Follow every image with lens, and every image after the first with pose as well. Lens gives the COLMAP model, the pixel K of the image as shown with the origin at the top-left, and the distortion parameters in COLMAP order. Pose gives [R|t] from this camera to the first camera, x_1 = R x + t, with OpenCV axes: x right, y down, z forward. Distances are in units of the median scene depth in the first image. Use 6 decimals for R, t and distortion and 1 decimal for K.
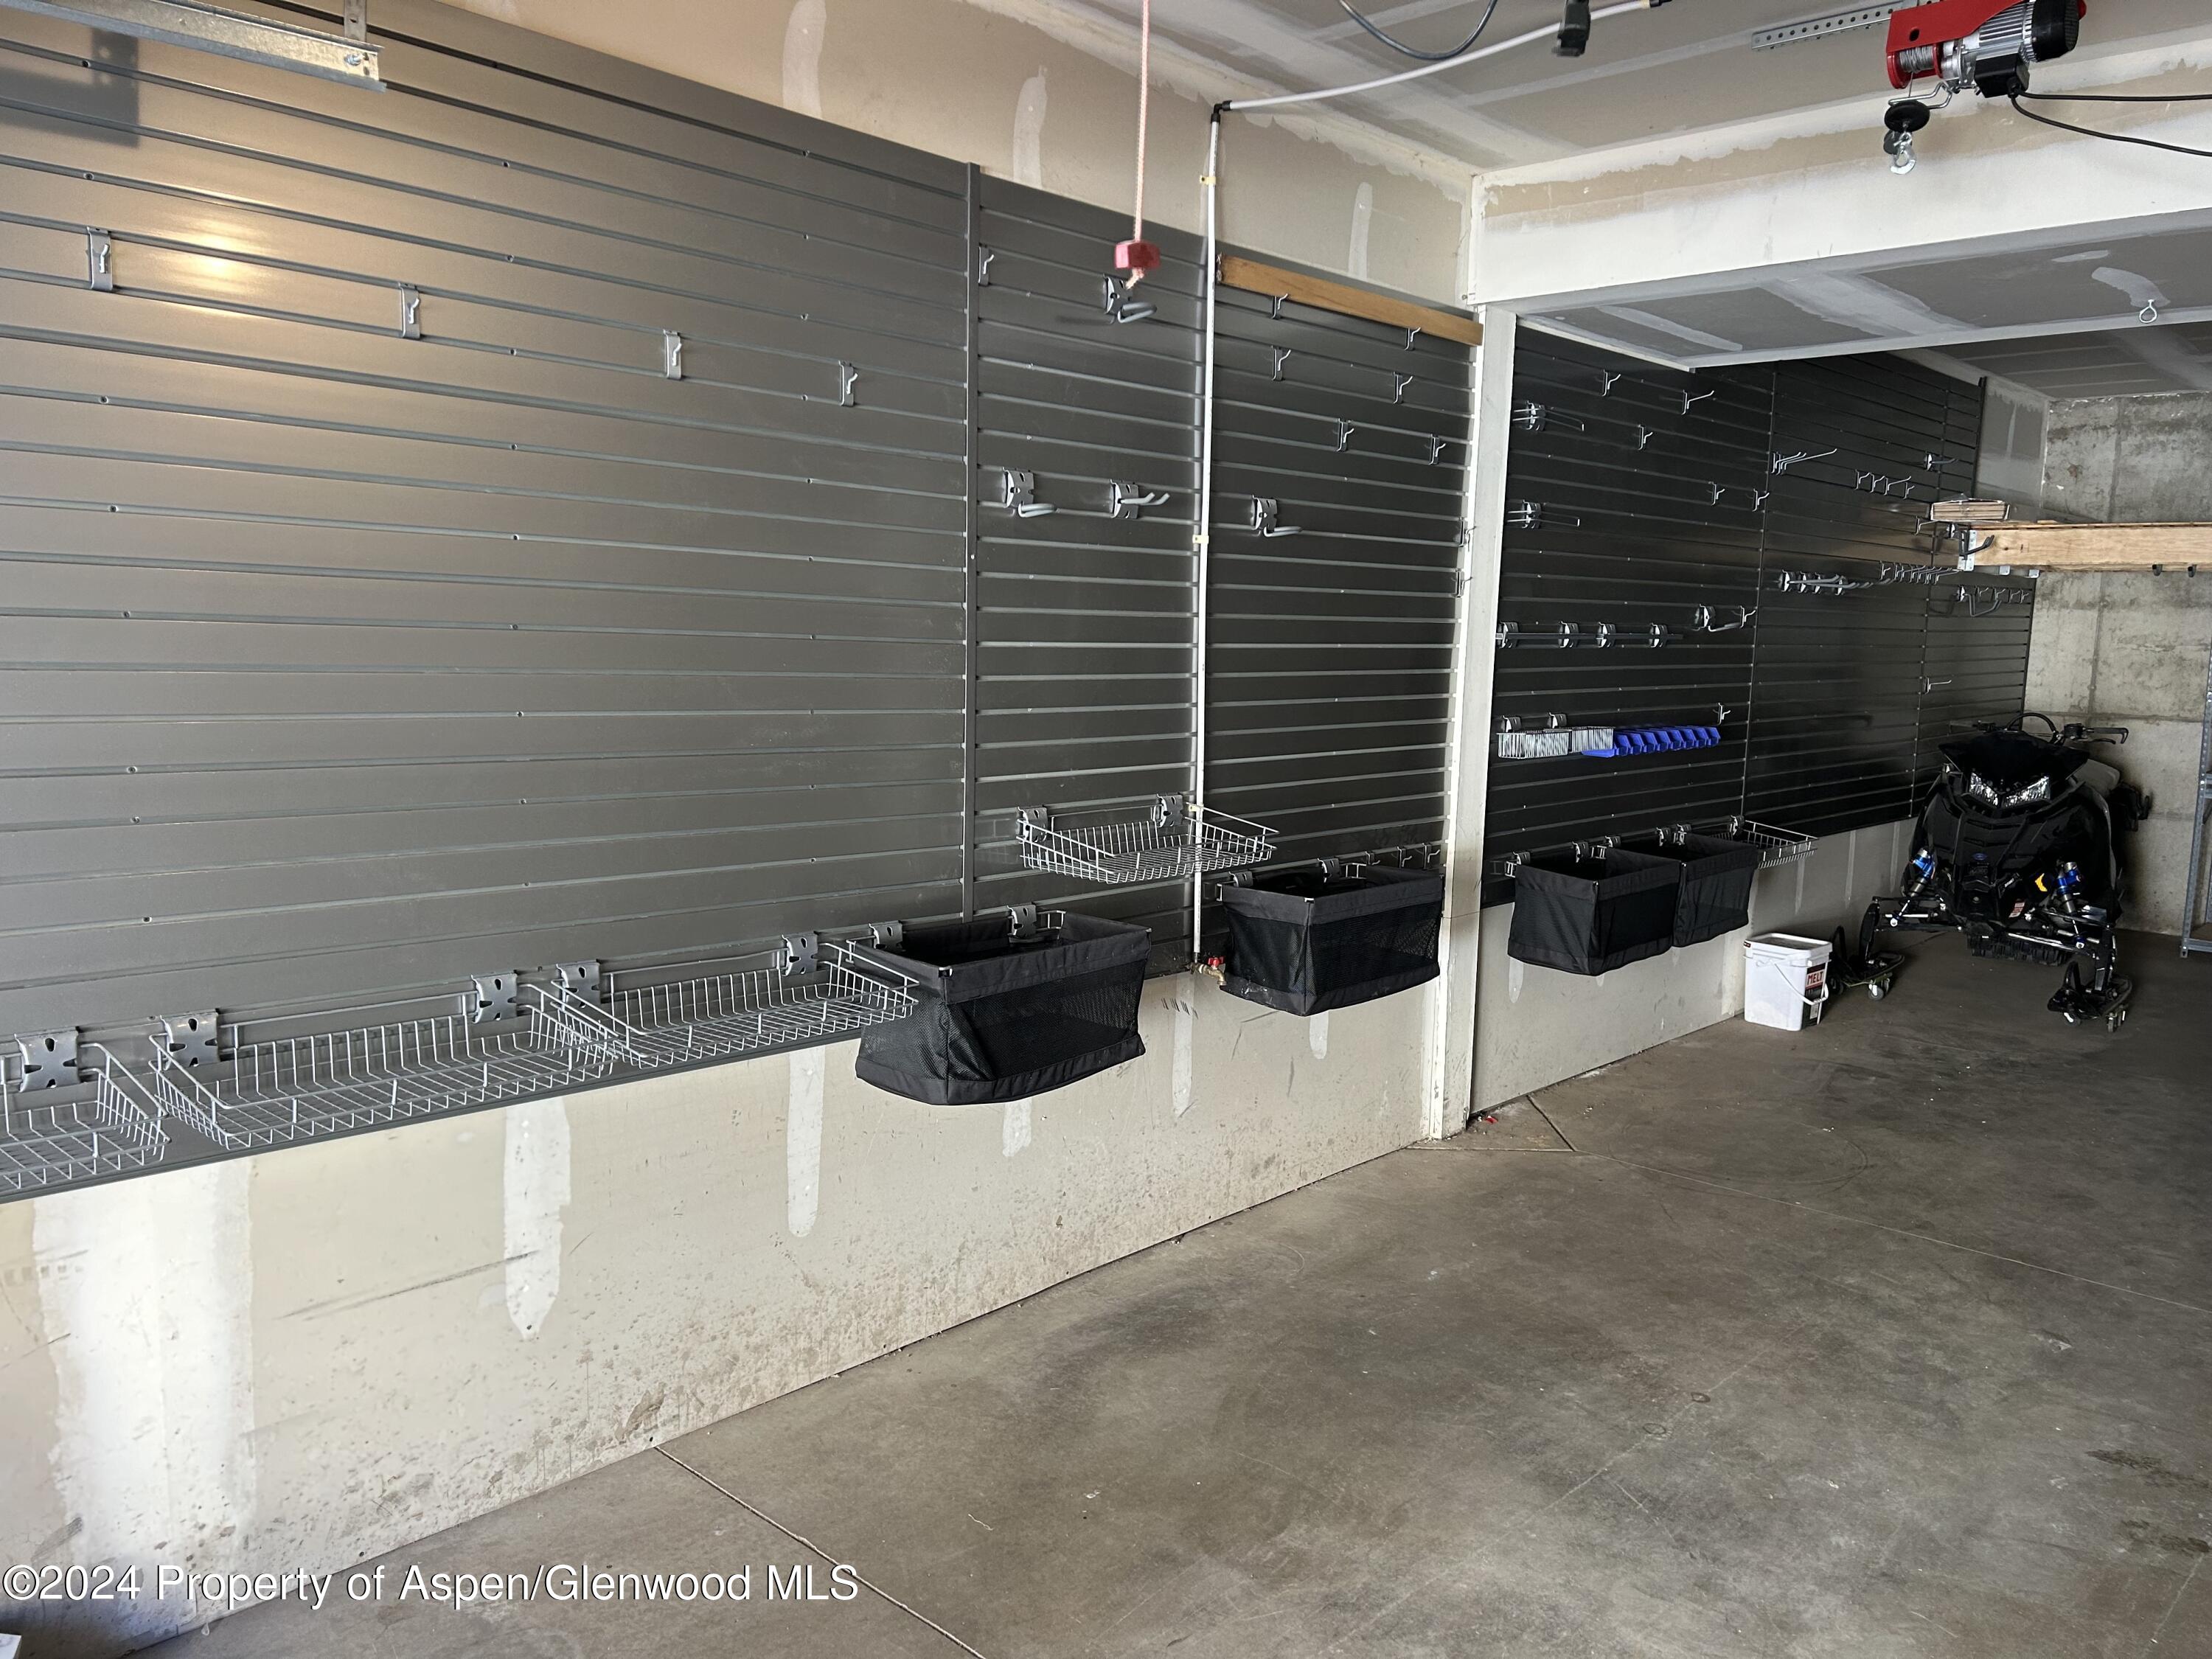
lens RADIAL K [[1661.3, 0, 1099.4], [0, 1661.3, 853.4], [0, 0, 1]] dist [0.062234, -0.070069]
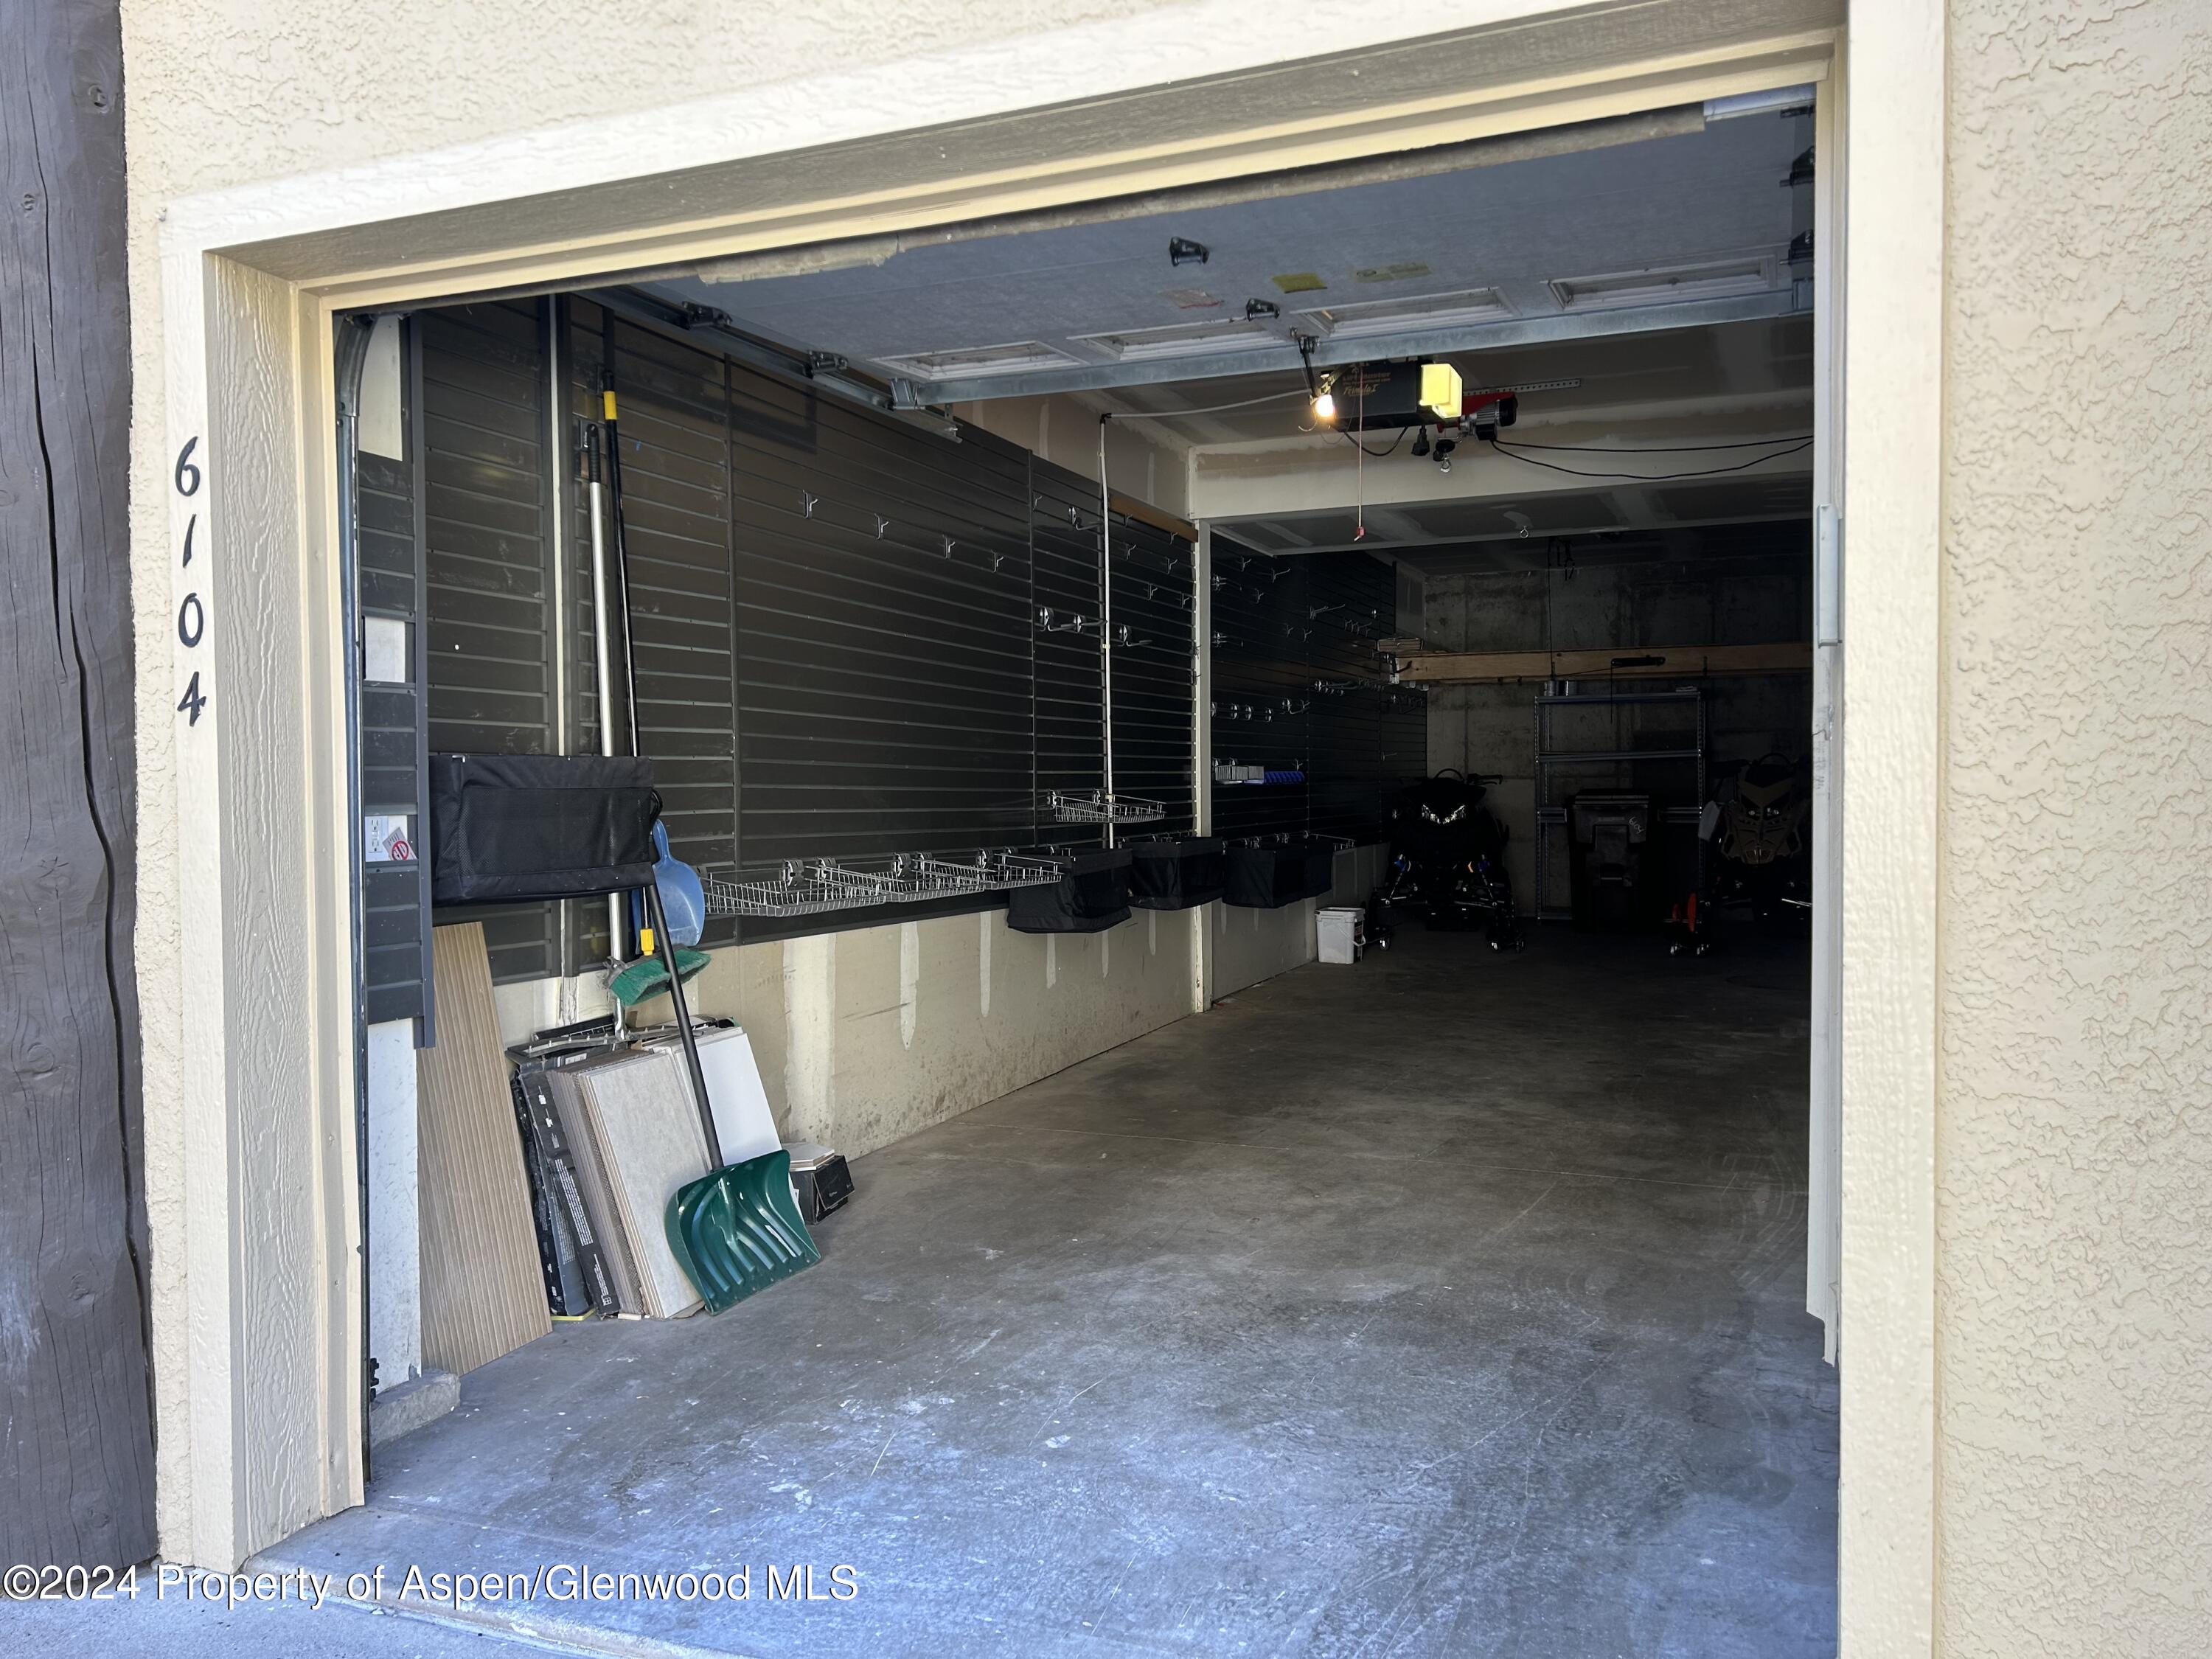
lens RADIAL K [[1661.3, 0, 1101.9], [0, 1661.3, 834.7], [0, 0, 1]] dist [0.062234, -0.070069]
pose [[0.932811, -0.042867, 0.357807, -0.446427], [0.079781, 0.992827, -0.089043, 0.130027], [-0.351423, 0.111607, 0.929541, -0.481236]]
